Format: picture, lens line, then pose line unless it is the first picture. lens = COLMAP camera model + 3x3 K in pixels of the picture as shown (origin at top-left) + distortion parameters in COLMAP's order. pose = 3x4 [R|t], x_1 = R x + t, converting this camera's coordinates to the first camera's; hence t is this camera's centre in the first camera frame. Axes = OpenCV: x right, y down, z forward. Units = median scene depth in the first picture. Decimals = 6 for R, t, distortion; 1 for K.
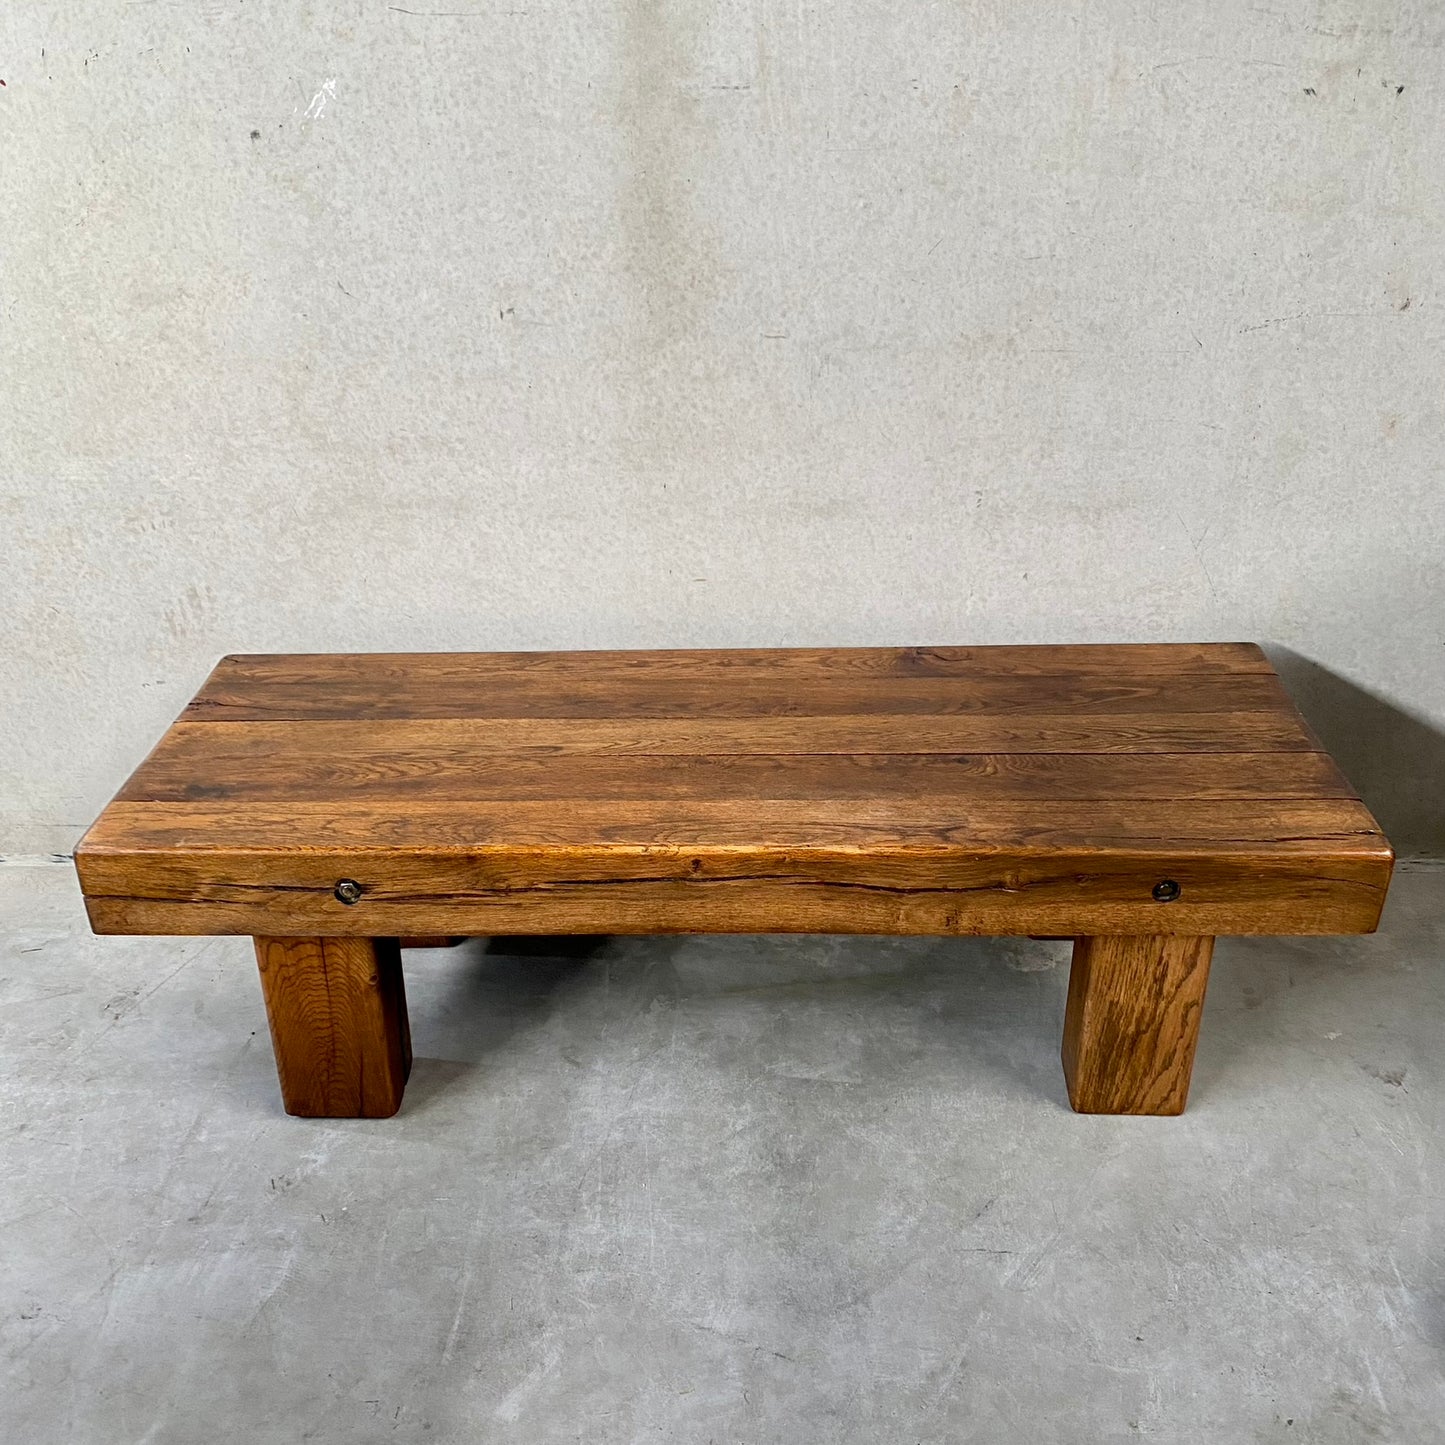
lens RADIAL K [[1458.5, 0, 730.4], [0, 1458.5, 698.0], [0, 0, 1]] dist [0.155119, -0.406394]
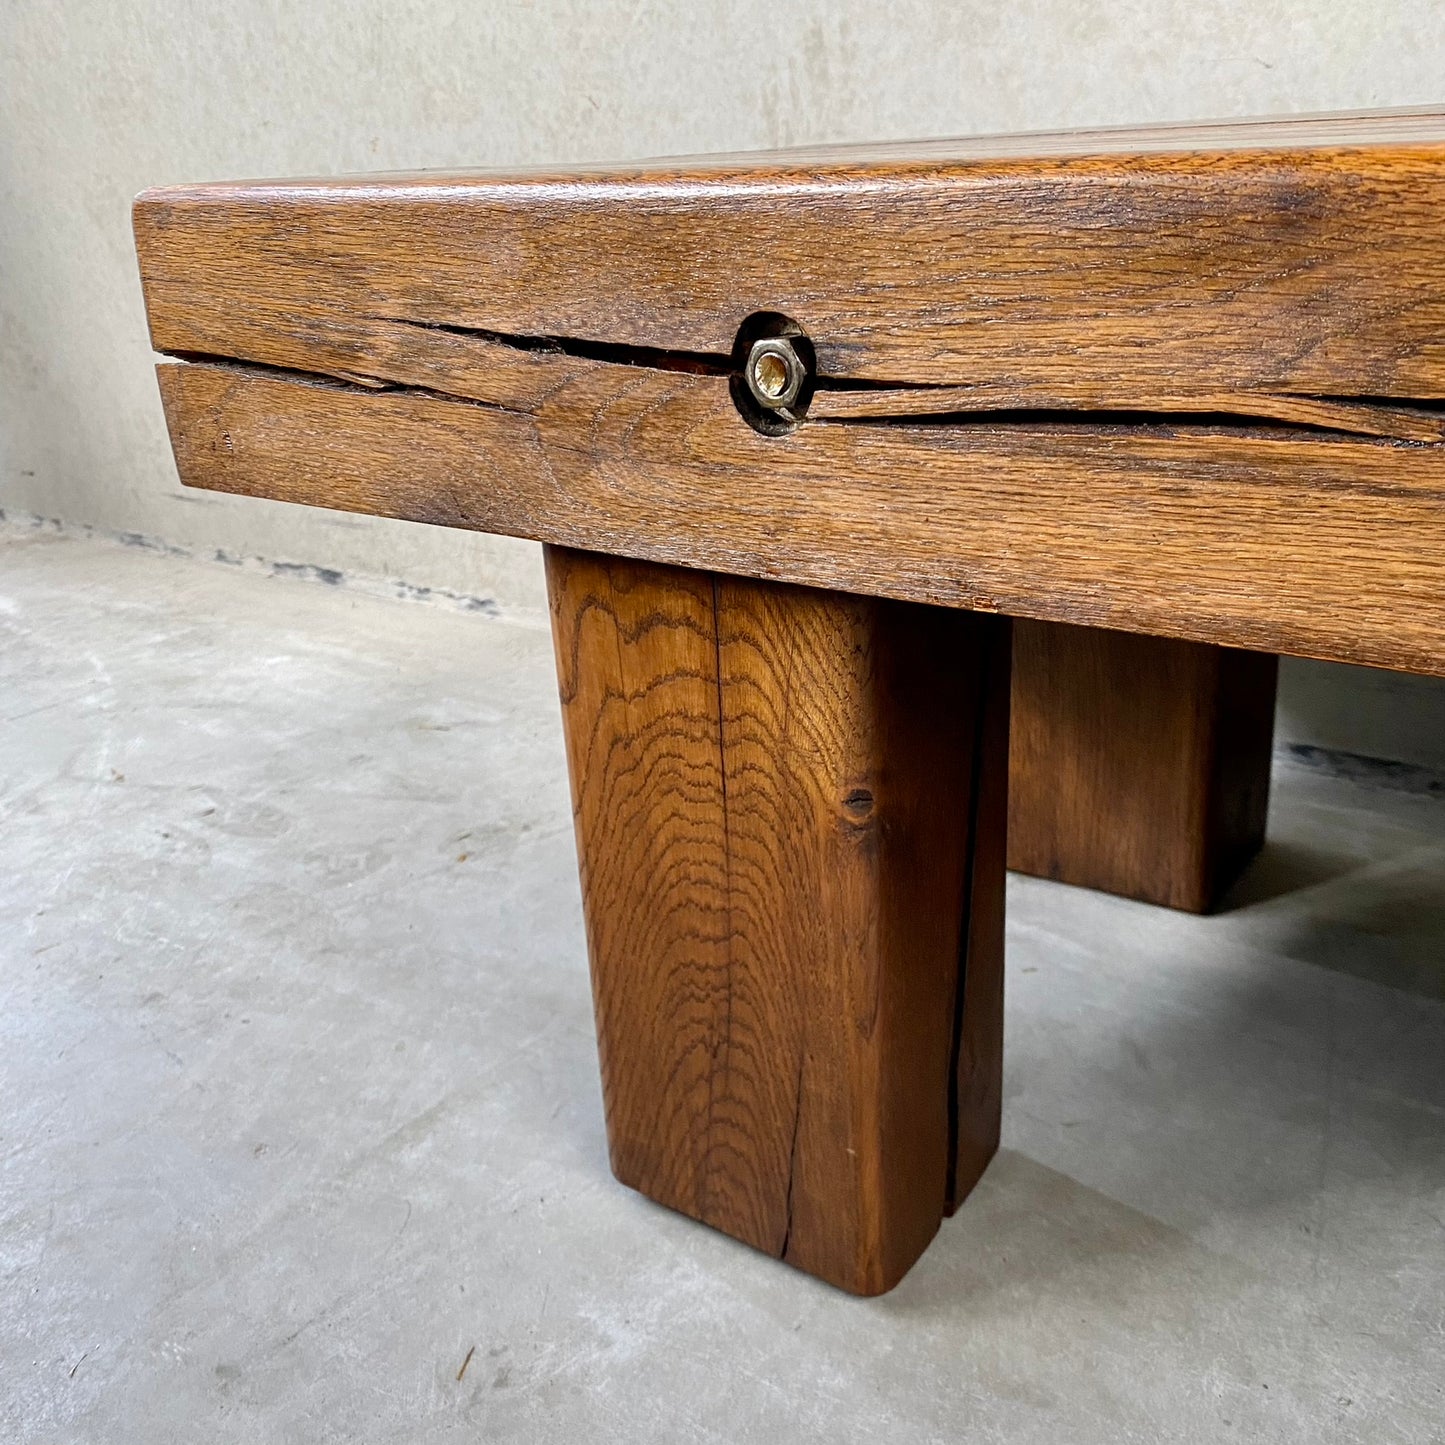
lens RADIAL K [[1461.5, 0, 725.9], [0, 1461.5, 708.4], [0, 0, 1]] dist [0.155861, -0.421267]
pose [[0.821159, 0.174870, -0.543248, -0.104874], [-0.214687, 0.976630, -0.010140, 0.170178], [0.528780, 0.124955, 0.839511, 0.700703]]
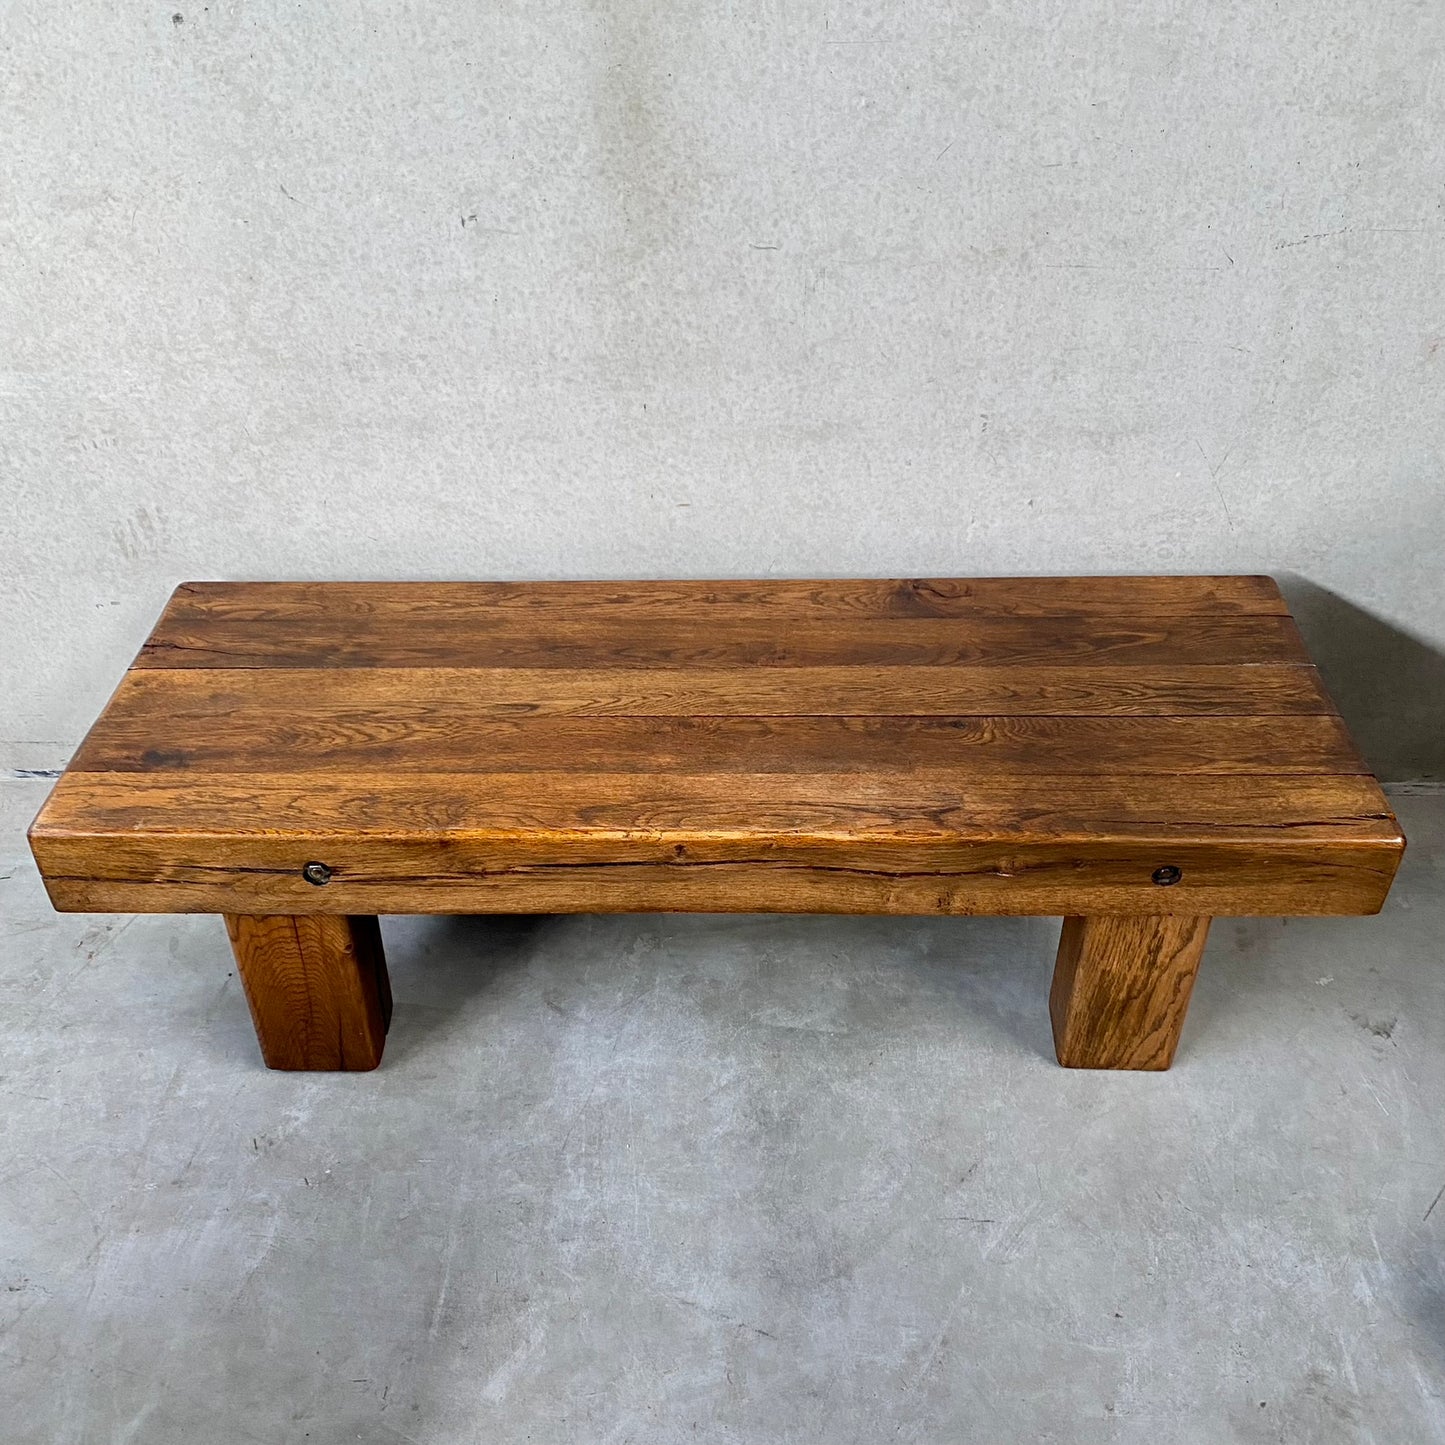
lens RADIAL K [[1461.5, 0, 725.9], [0, 1461.5, 708.4], [0, 0, 1]] dist [0.155861, -0.421267]
pose [[0.999977, 0.002075, 0.006506, 0.000589], [-0.003097, 0.986905, 0.161275, -0.116372], [-0.006086, -0.161292, 0.986888, 0.057558]]
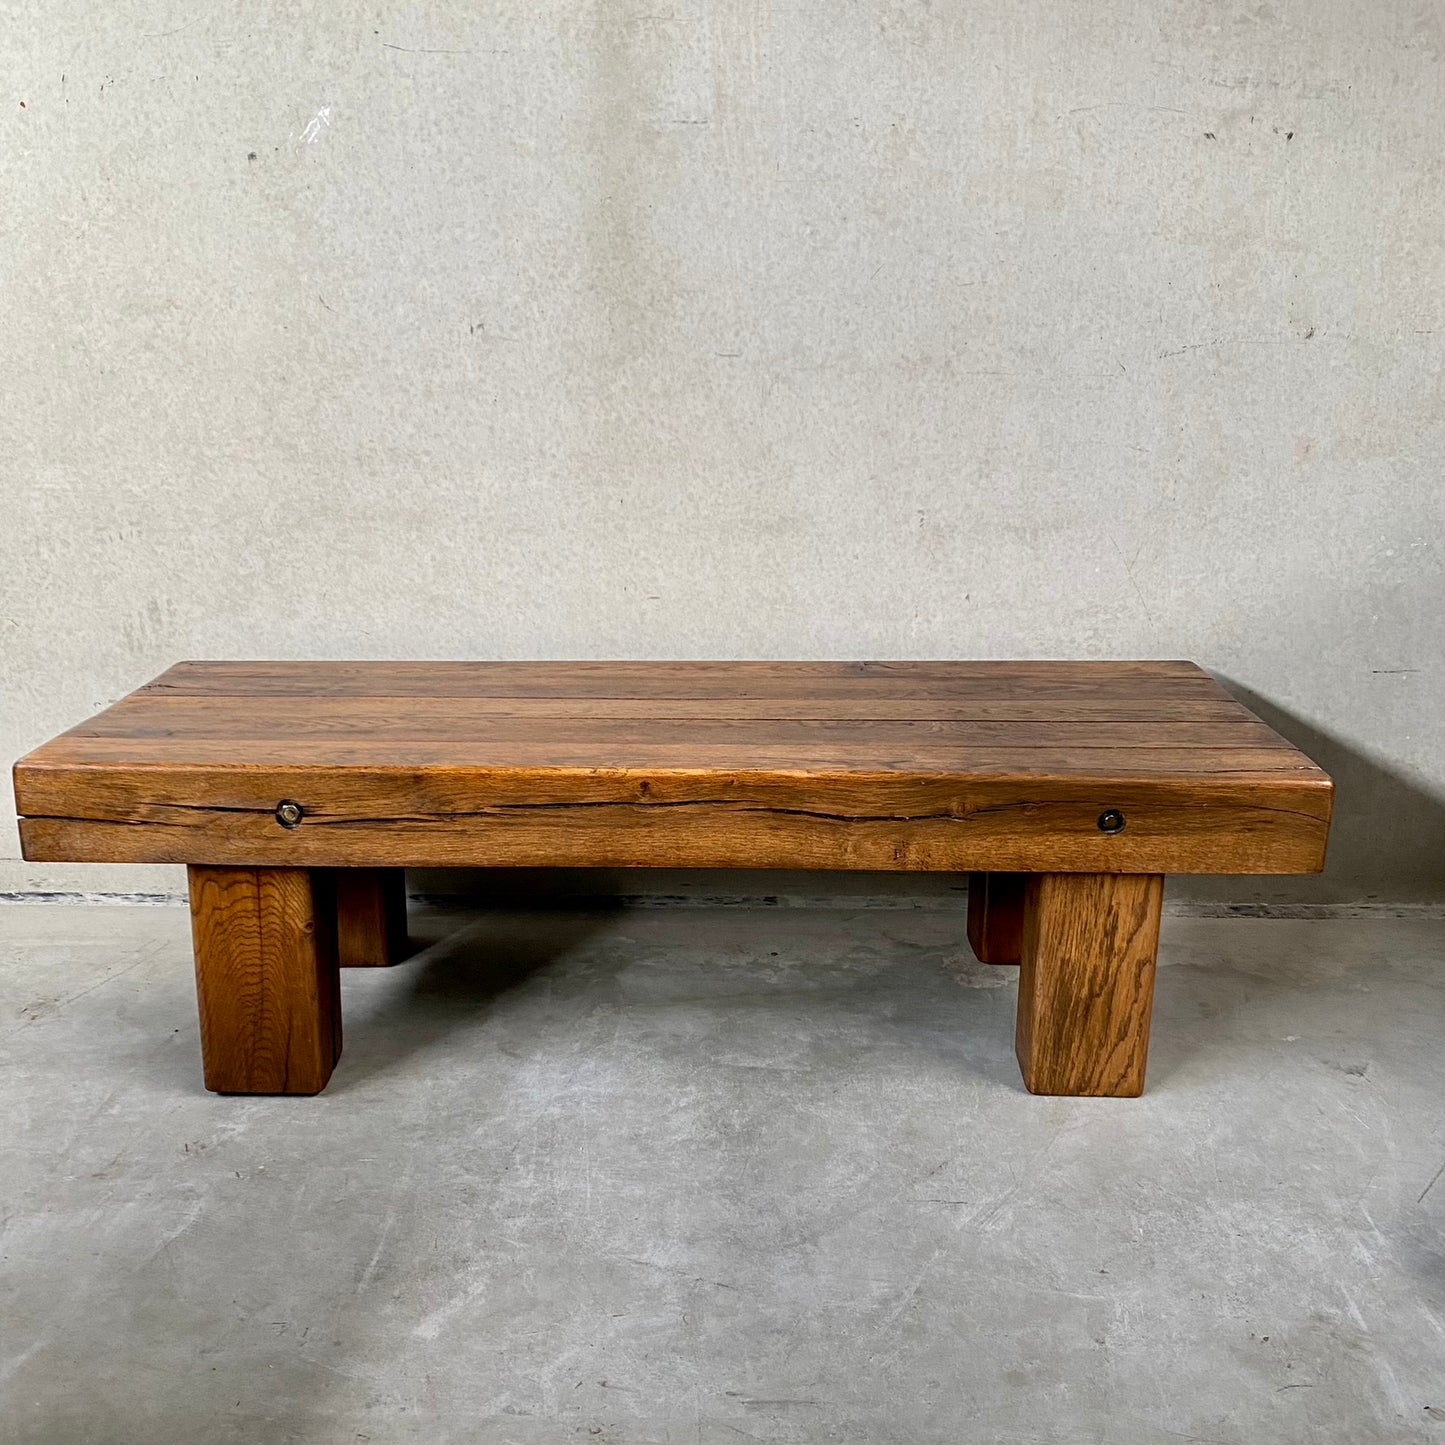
lens RADIAL K [[1461.5, 0, 725.9], [0, 1461.5, 708.4], [0, 0, 1]] dist [0.155861, -0.421267]
pose [[0.999523, 0.015937, 0.026437, 0.004458], [-0.010084, 0.978011, -0.208308, 0.235338], [-0.029175, 0.207942, 0.977706, 0.008383]]
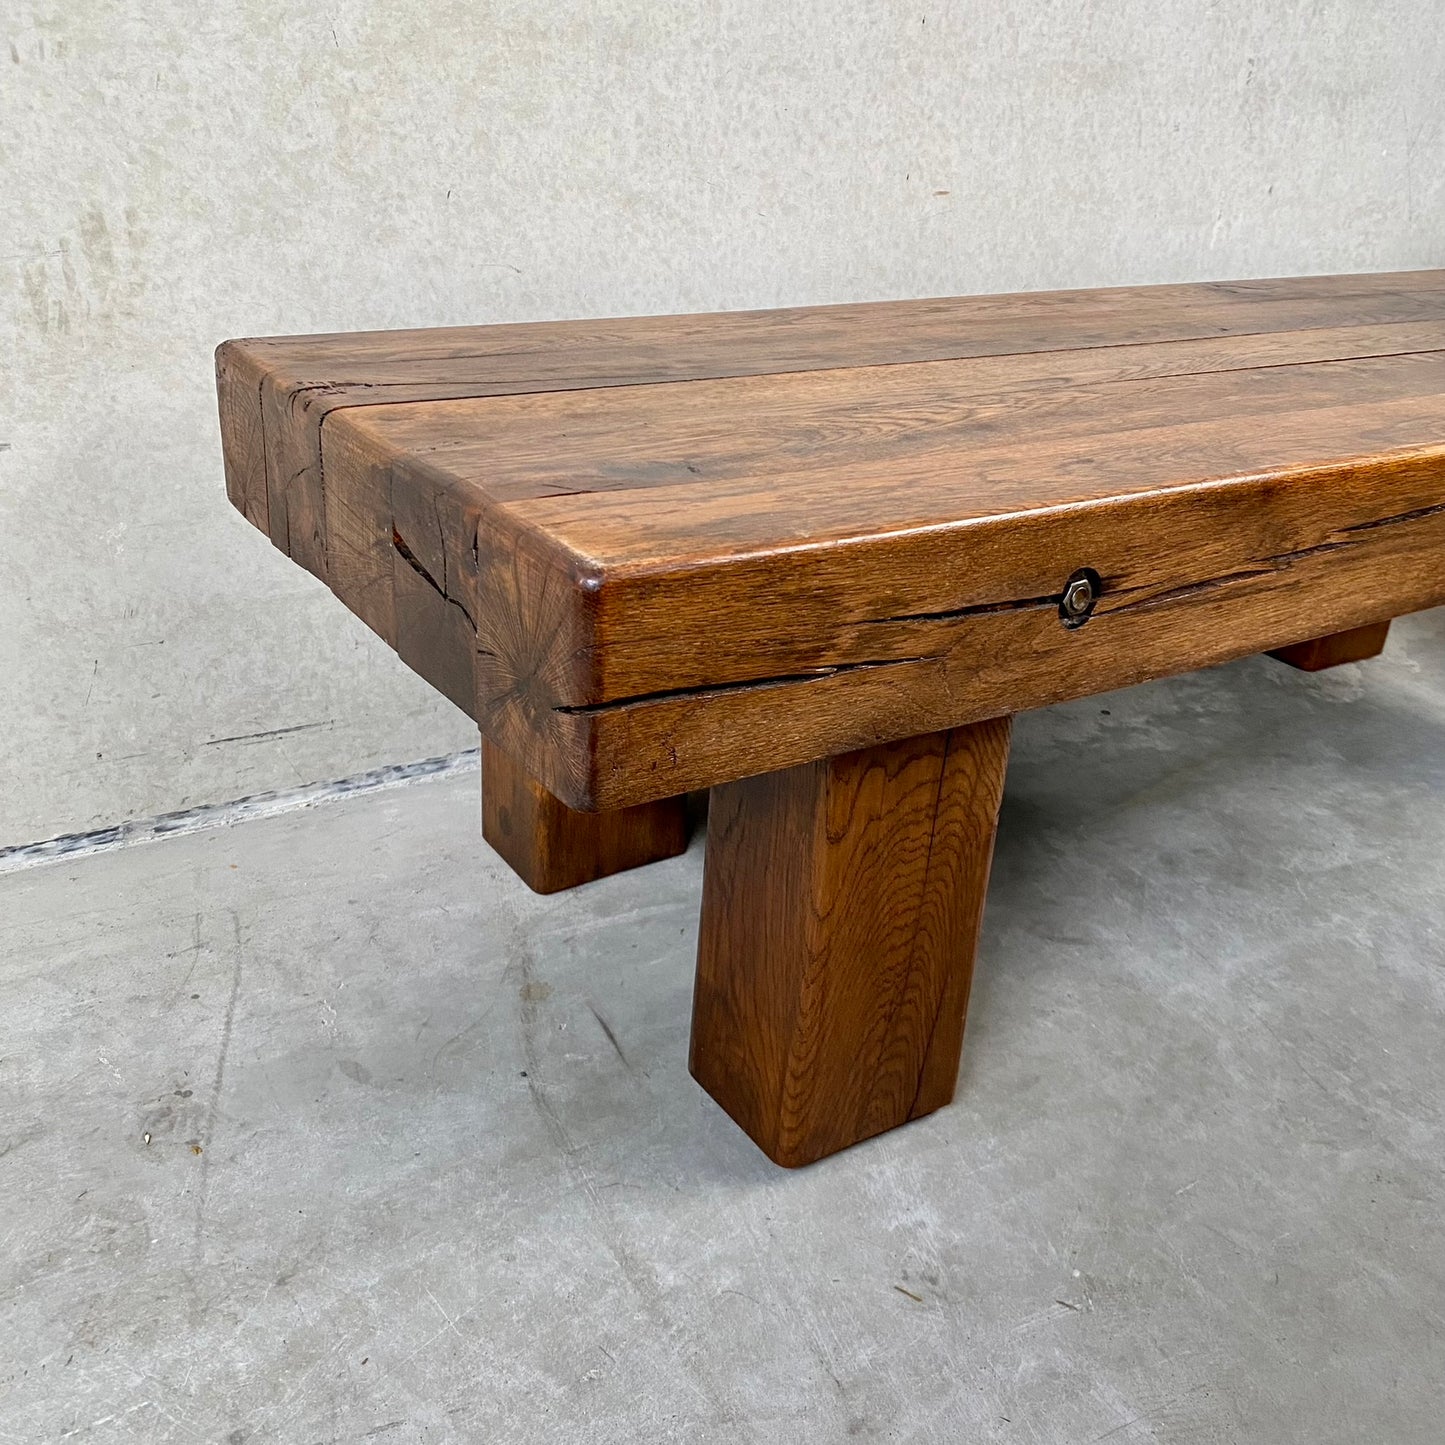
lens RADIAL K [[1480.9, 0, 742.5], [0, 1480.9, 695.2], [0, 0, 1]] dist [0.009020, -0.016301]
pose [[0.816651, -0.172295, 0.550814, -0.547700], [0.189974, 0.981462, 0.025342, 0.114619], [-0.544969, 0.083945, 0.834243, 0.588607]]
